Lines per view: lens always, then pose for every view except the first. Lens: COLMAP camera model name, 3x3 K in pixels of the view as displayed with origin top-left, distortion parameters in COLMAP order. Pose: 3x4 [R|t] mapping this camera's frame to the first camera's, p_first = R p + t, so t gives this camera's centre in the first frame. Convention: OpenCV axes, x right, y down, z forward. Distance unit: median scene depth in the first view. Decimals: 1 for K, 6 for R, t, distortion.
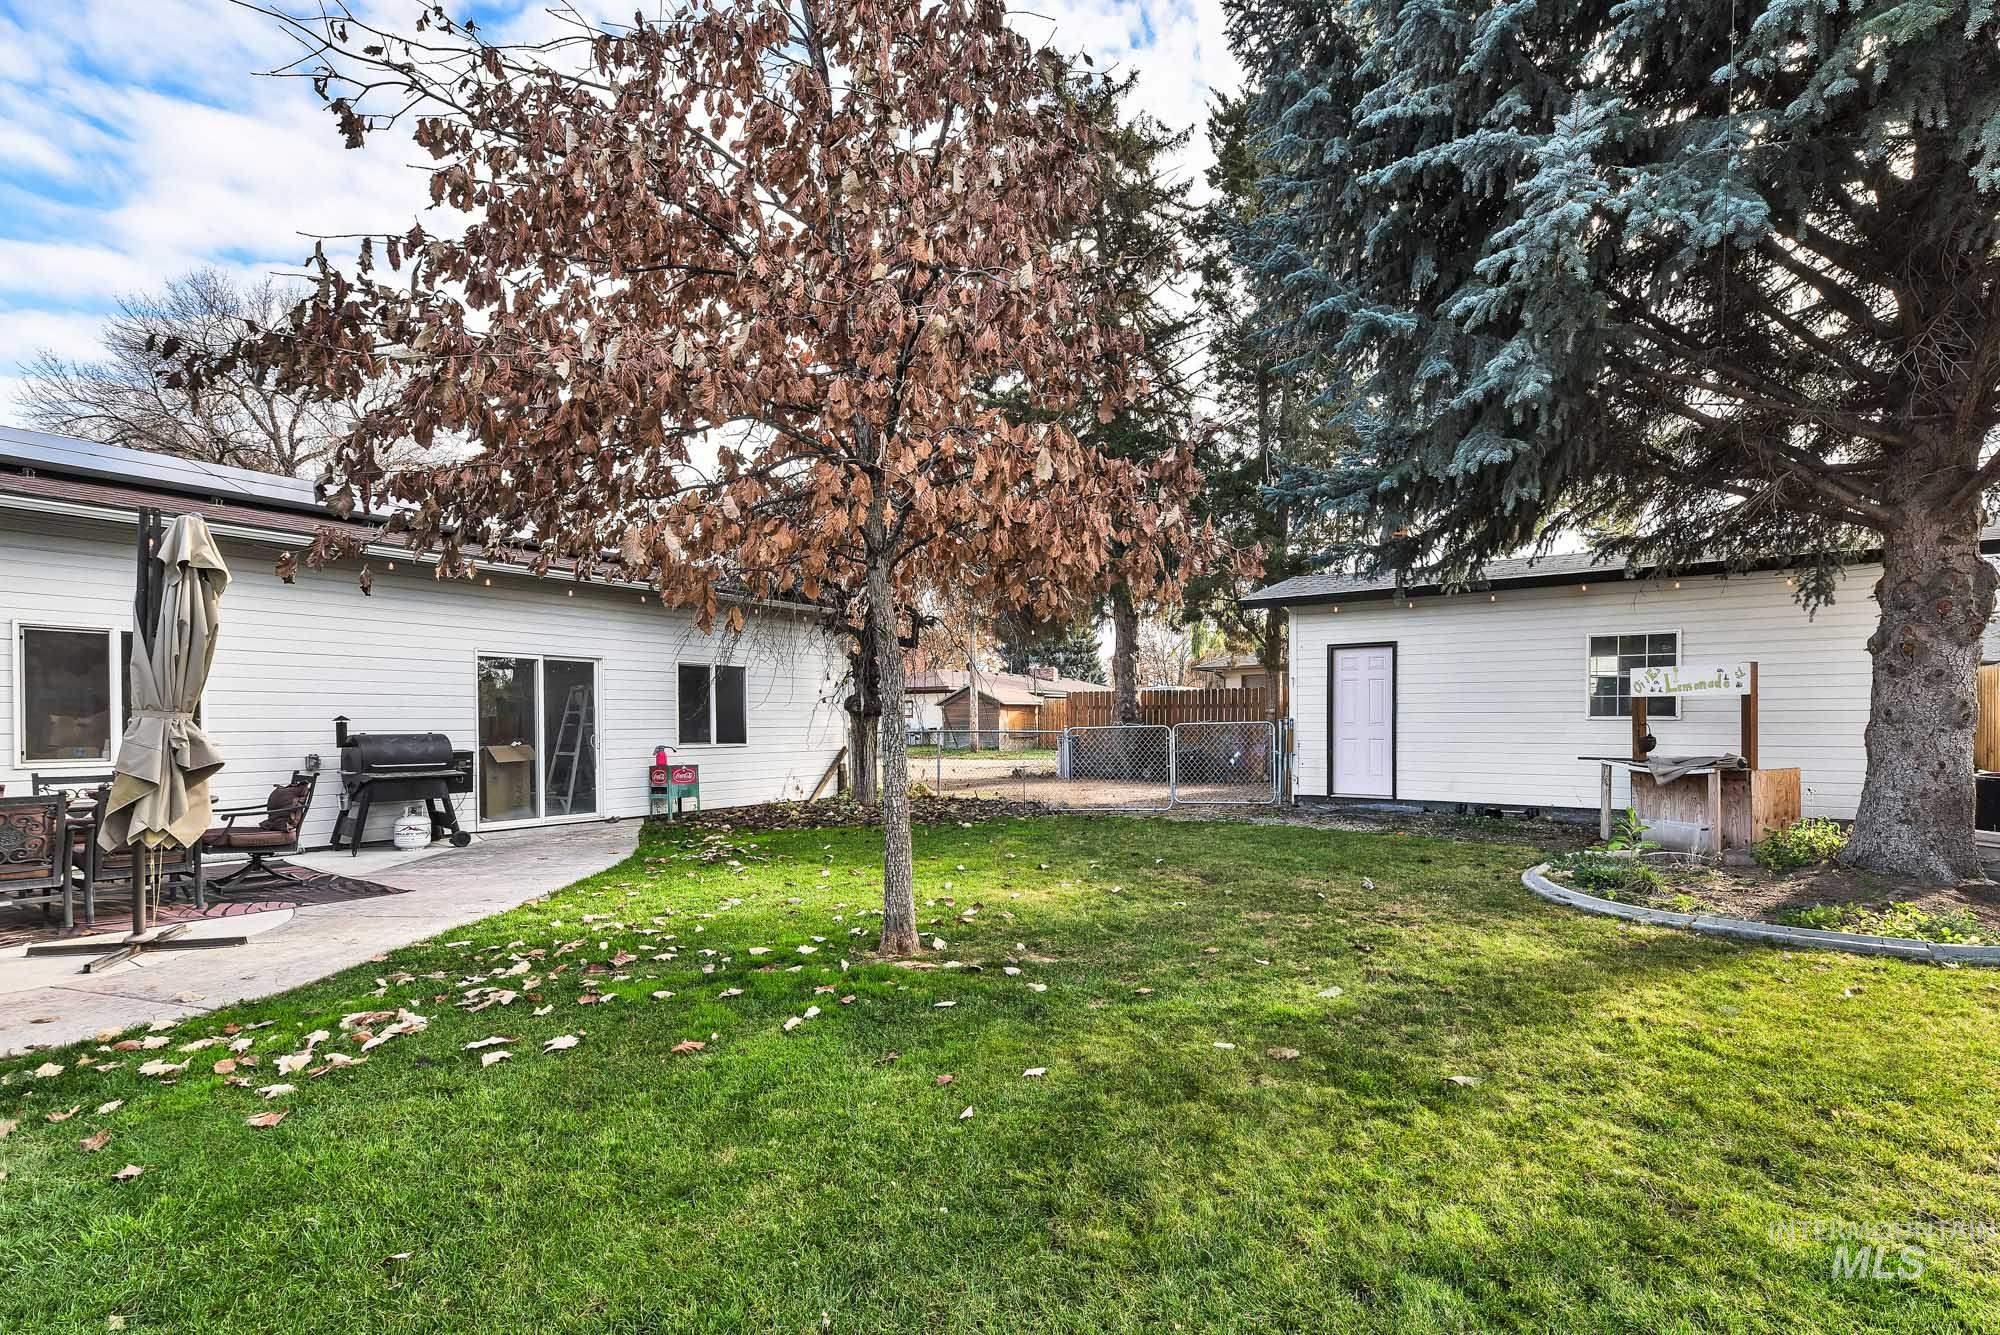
lens RADIAL K [[887.2, 0, 1063.1], [0, 887.2, 722.5], [0, 0, 1]] dist [0.008010, -0.002229]
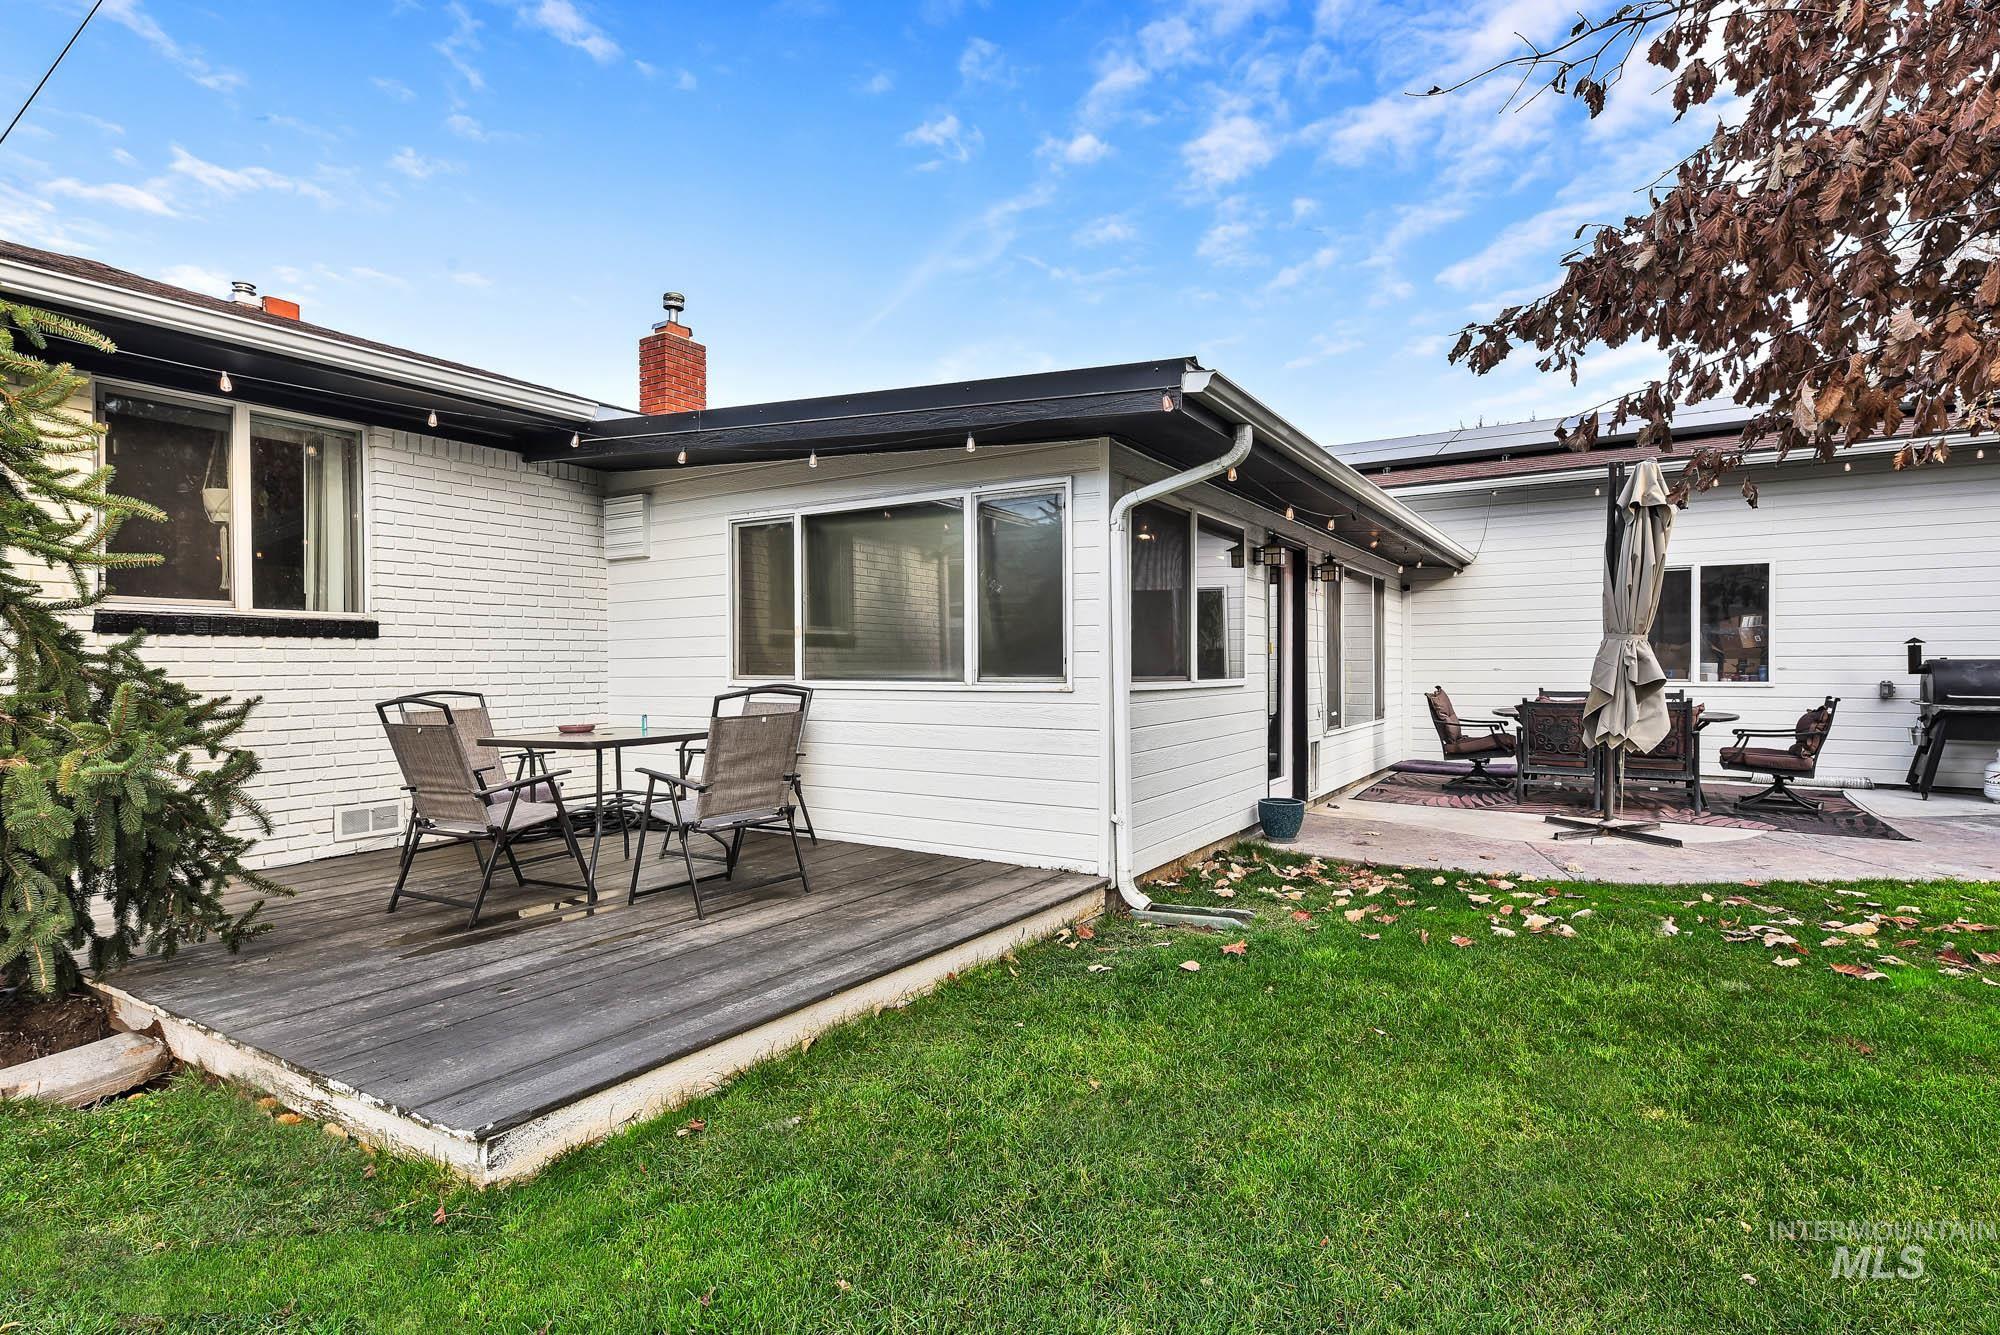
lens RADIAL K [[980.1, 0, 994.3], [0, 980.1, 661.3], [0, 0, 1]] dist [-0.003016, -0.000367]
pose [[0.010546, 0.004496, -0.999934, 0.260846], [0.003959, 0.999982, 0.004538, 0.013883], [0.999937, -0.004006, 0.010528, 0.155410]]
